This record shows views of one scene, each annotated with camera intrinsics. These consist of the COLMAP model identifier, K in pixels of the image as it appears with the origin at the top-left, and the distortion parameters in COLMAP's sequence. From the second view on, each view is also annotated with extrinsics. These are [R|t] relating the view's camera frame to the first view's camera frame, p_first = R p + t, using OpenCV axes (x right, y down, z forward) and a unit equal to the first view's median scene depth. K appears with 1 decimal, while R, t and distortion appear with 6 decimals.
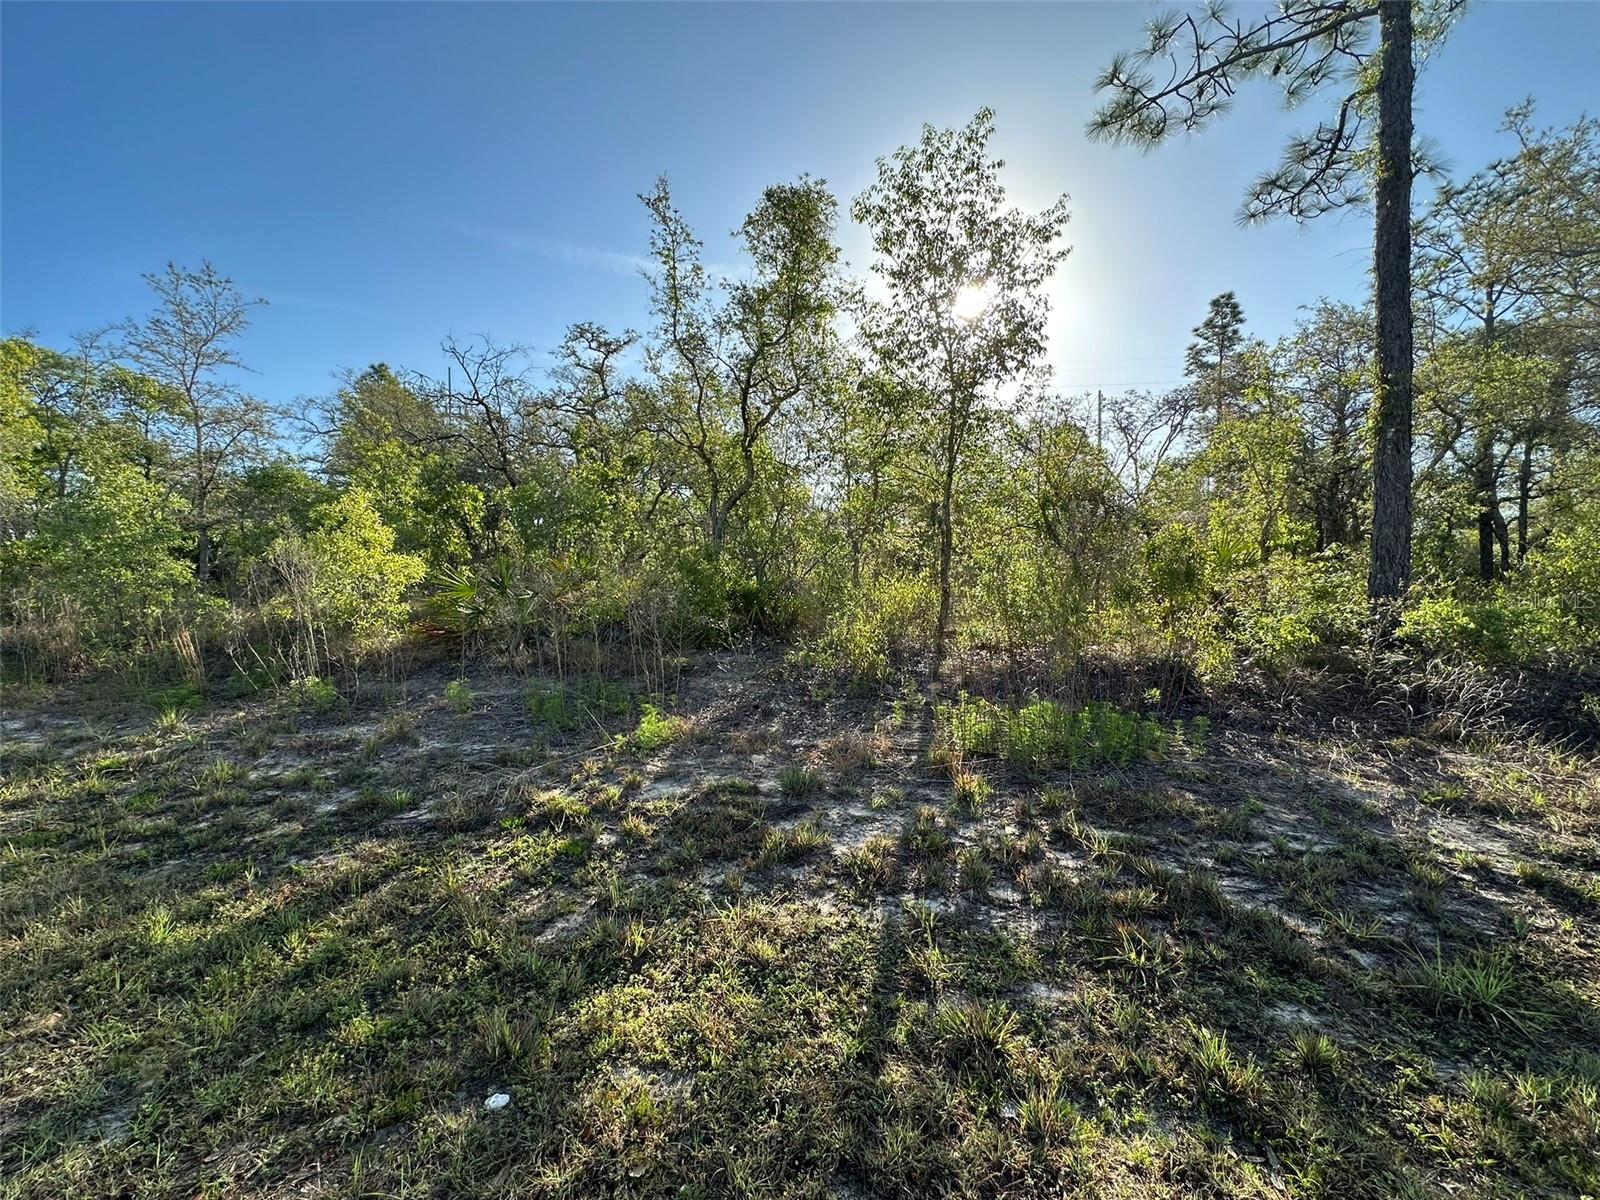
lens RADIAL K [[653.6, 0, 802.3], [0, 653.6, 597.7], [0, 0, 1]] dist [-0.004440, 0.000871]
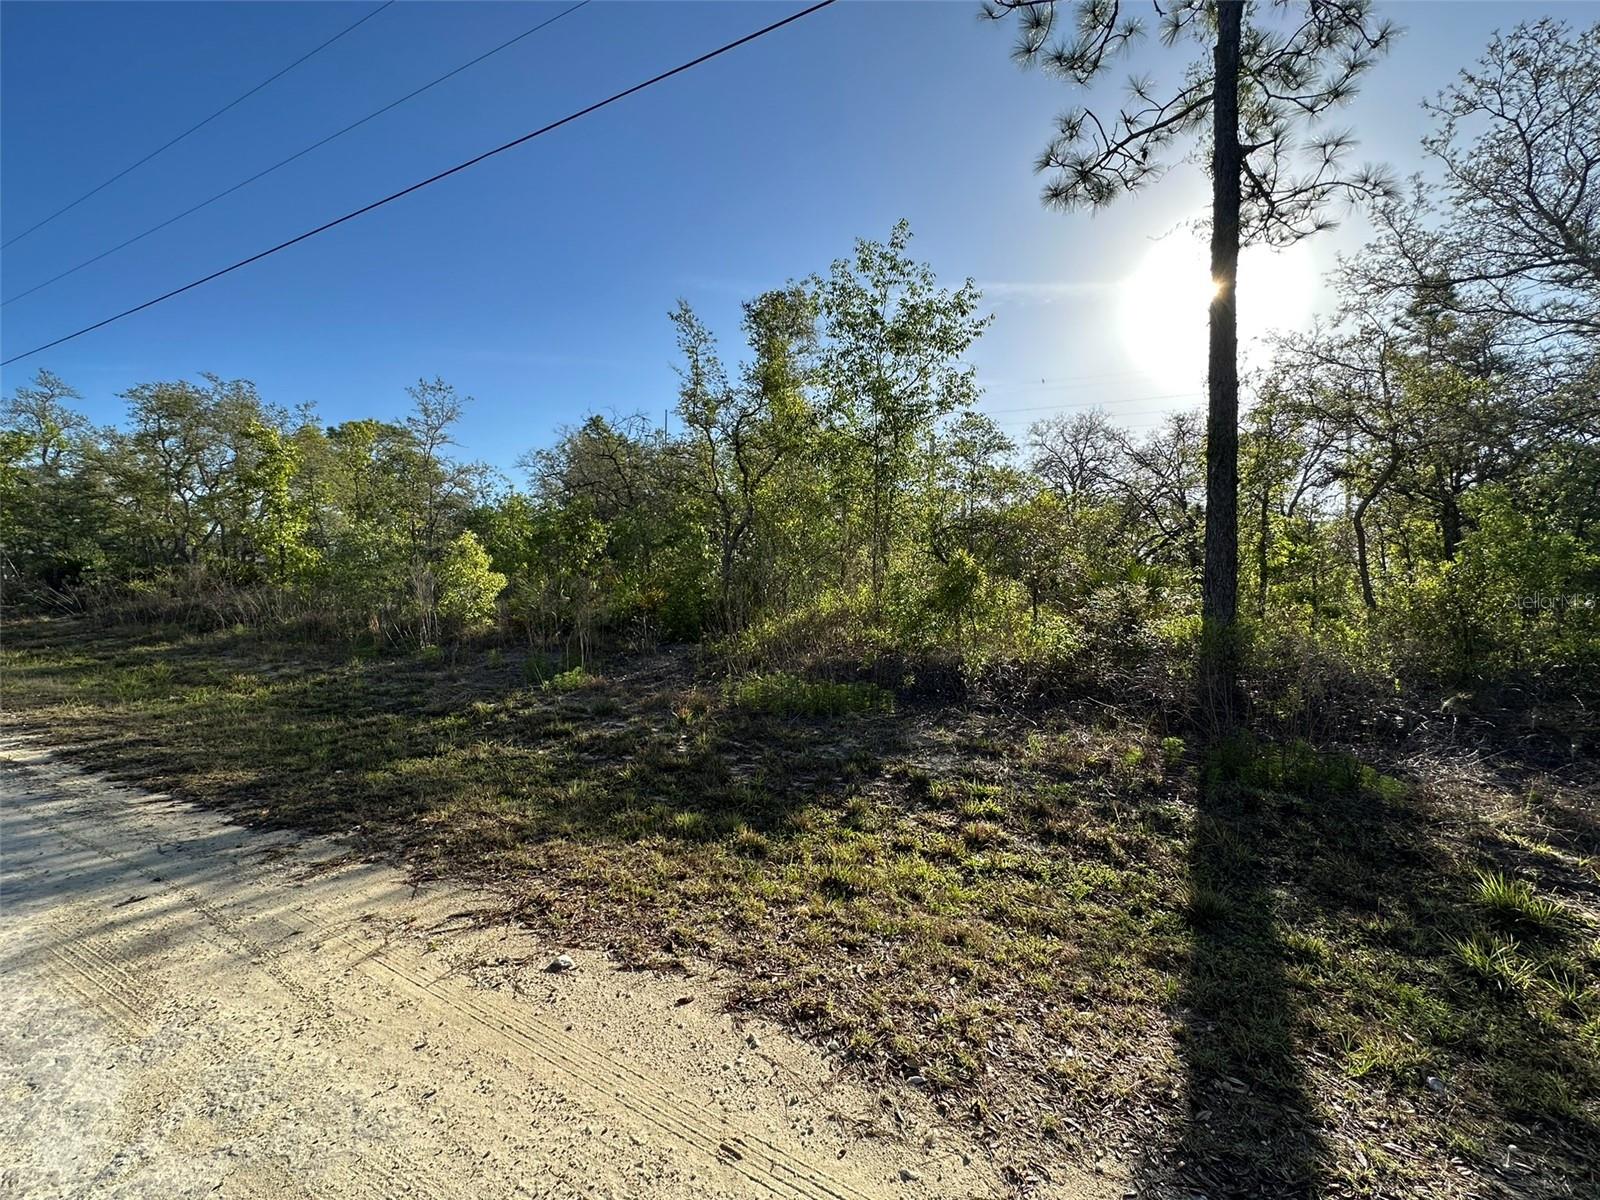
lens RADIAL K [[653.6, 0, 800.9], [0, 653.6, 596.4], [0, 0, 1]] dist [-0.004440, 0.000871]
pose [[0.953249, 0.016970, -0.301709, 0.618307], [-0.026044, 0.999321, -0.026078, 0.015256], [0.301062, 0.032717, 0.953043, -0.297178]]
